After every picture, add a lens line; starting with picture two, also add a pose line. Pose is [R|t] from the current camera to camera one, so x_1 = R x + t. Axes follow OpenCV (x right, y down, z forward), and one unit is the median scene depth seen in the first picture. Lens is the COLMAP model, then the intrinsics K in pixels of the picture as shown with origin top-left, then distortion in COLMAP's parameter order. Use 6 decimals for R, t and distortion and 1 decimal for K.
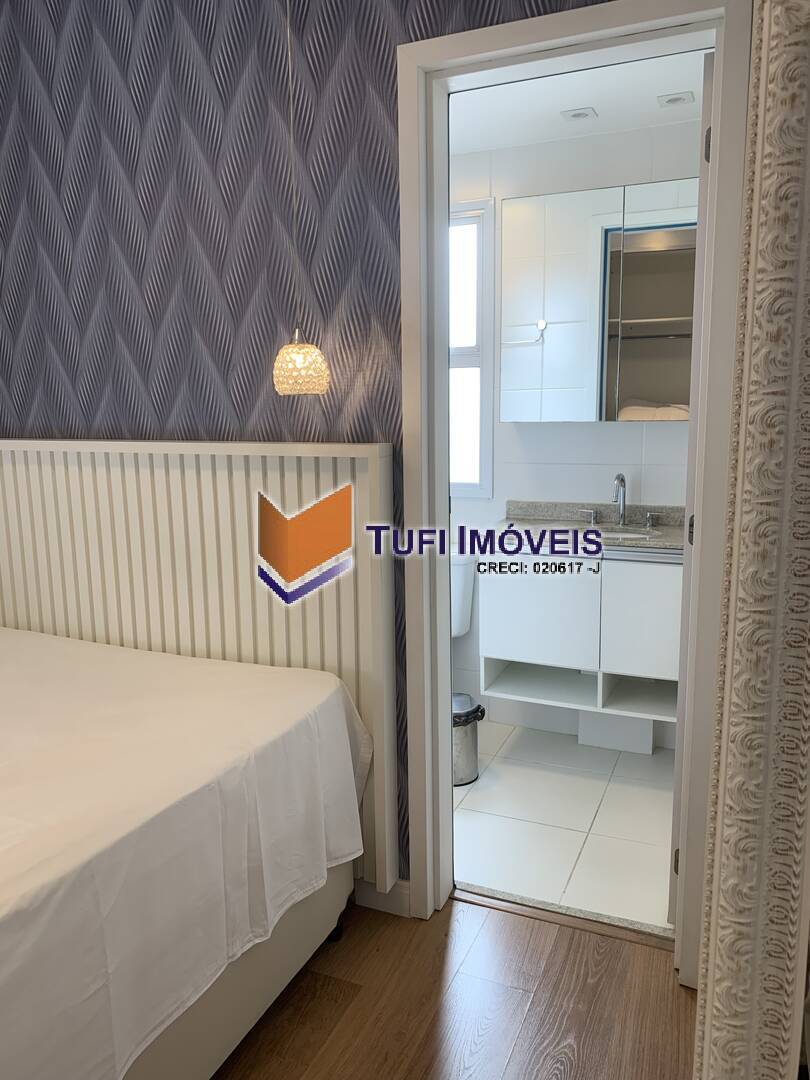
lens RADIAL K [[835.1, 0, 404.6], [0, 835.1, 539.0], [0, 0, 1]] dist [0.031405, -0.038111]
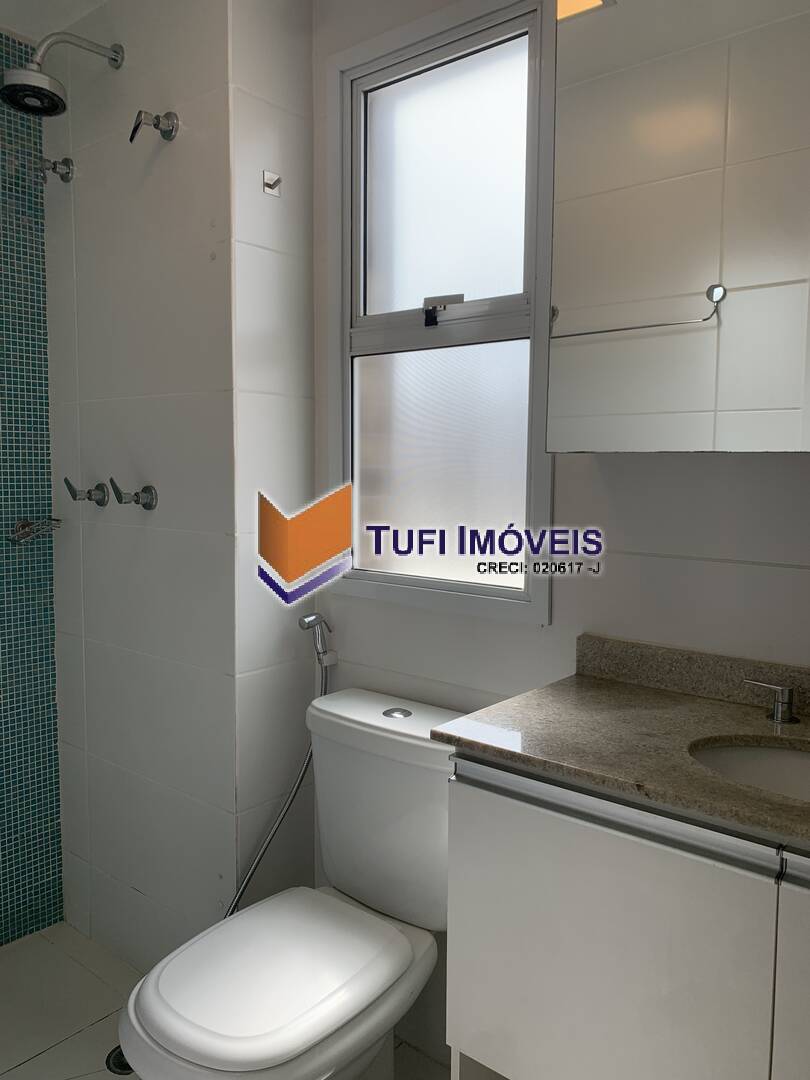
lens RADIAL K [[835.1, 0, 405.3], [0, 835.1, 539.9], [0, 0, 1]] dist [0.031405, -0.038111]
pose [[0.964536, 0.042490, -0.260510, 0.148707], [-0.061347, 0.996018, -0.064685, -0.062482], [0.256724, 0.078373, 0.963302, 0.552890]]
